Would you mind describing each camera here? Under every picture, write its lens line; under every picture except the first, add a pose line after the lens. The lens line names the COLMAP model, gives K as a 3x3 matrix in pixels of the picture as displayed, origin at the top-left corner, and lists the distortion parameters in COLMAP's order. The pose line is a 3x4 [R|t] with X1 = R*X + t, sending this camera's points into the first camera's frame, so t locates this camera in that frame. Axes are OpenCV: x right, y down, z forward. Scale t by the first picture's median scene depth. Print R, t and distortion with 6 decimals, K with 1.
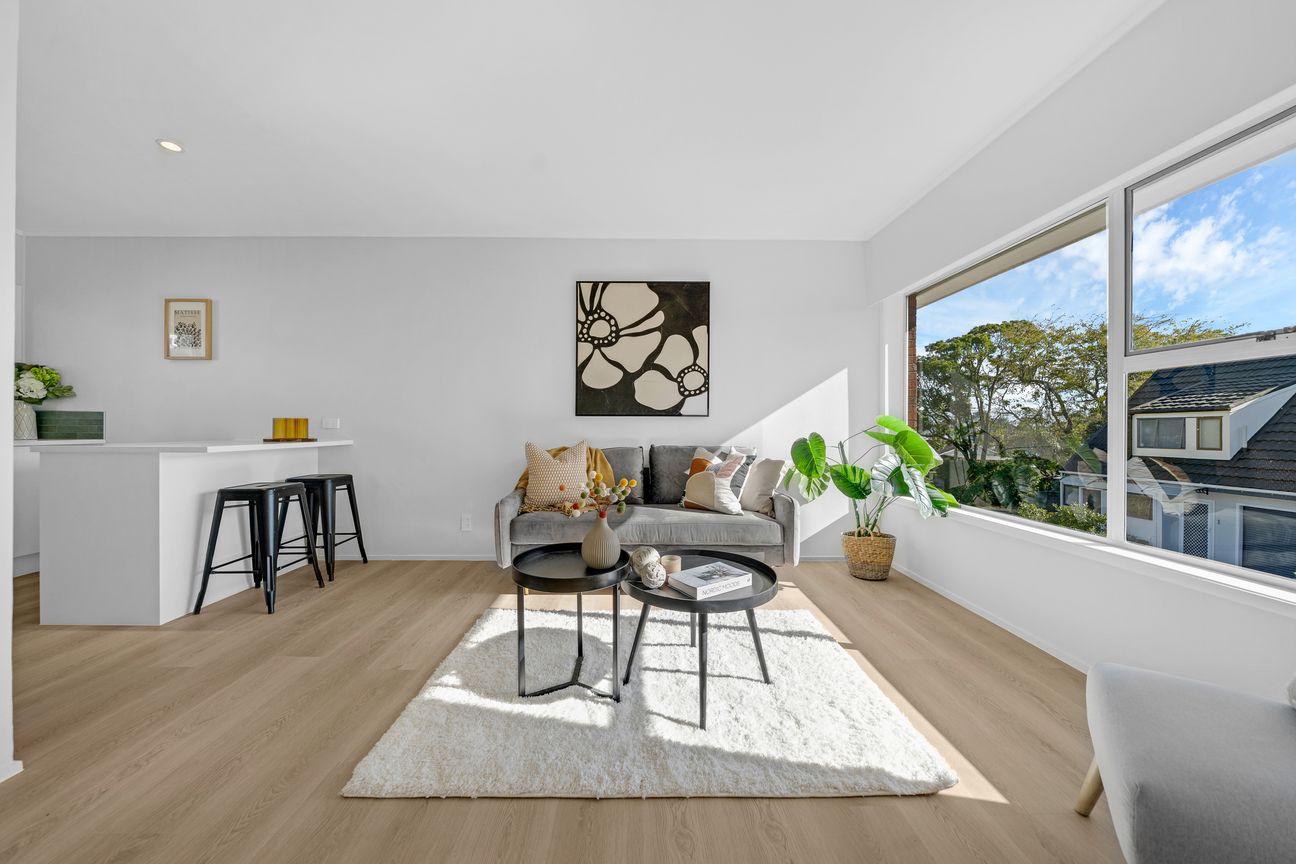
lens RADIAL K [[451.0, 0, 646.3], [0, 451.0, 427.6], [0, 0, 1]] dist [-0.008987, -0.000006]
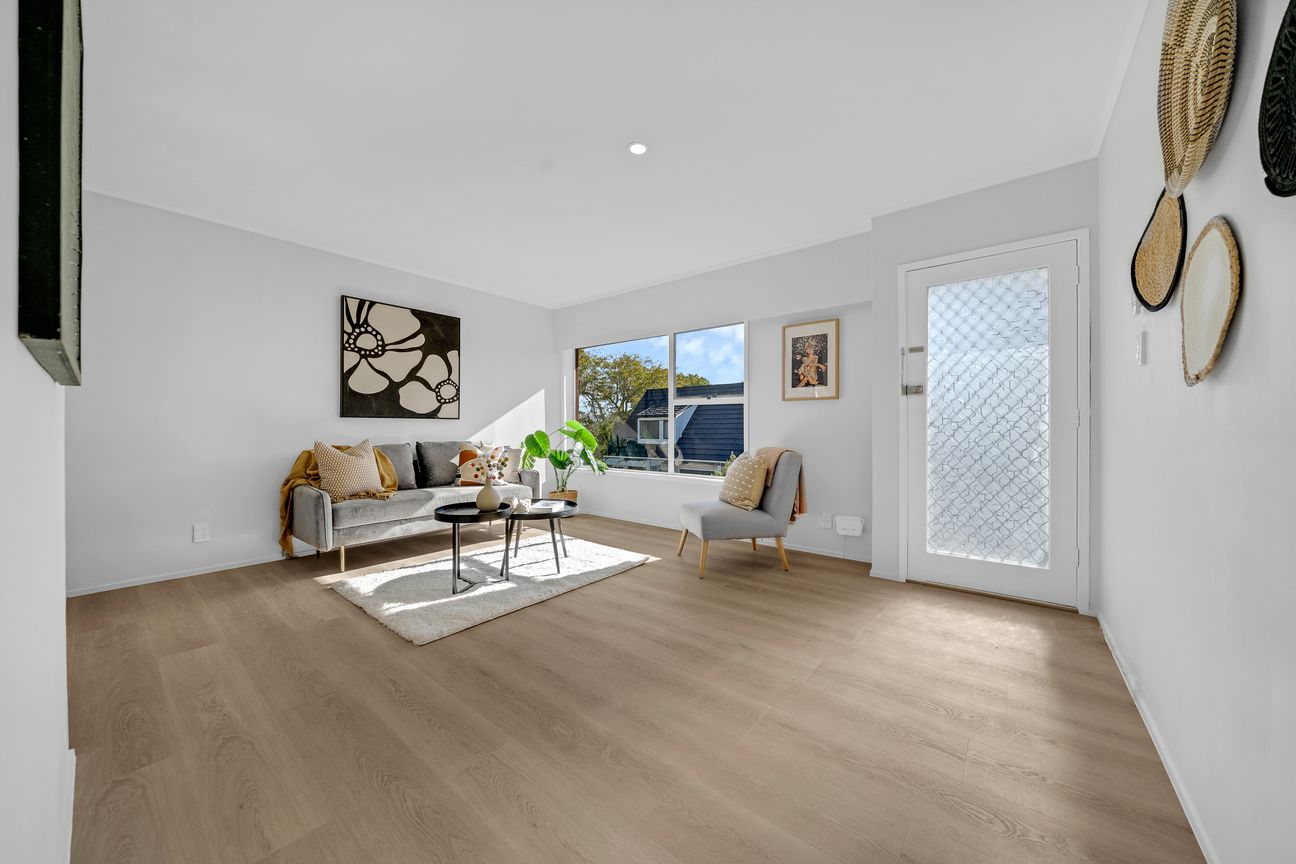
lens RADIAL K [[451.0, 0, 646.3], [0, 451.0, 427.6], [0, 0, 1]] dist [-0.008987, -0.000006]
pose [[0.643951, -0.003119, 0.765061, -0.520724], [0.000527, 0.999993, 0.003633, -0.004273], [-0.765067, -0.001936, 0.643948, -0.278195]]
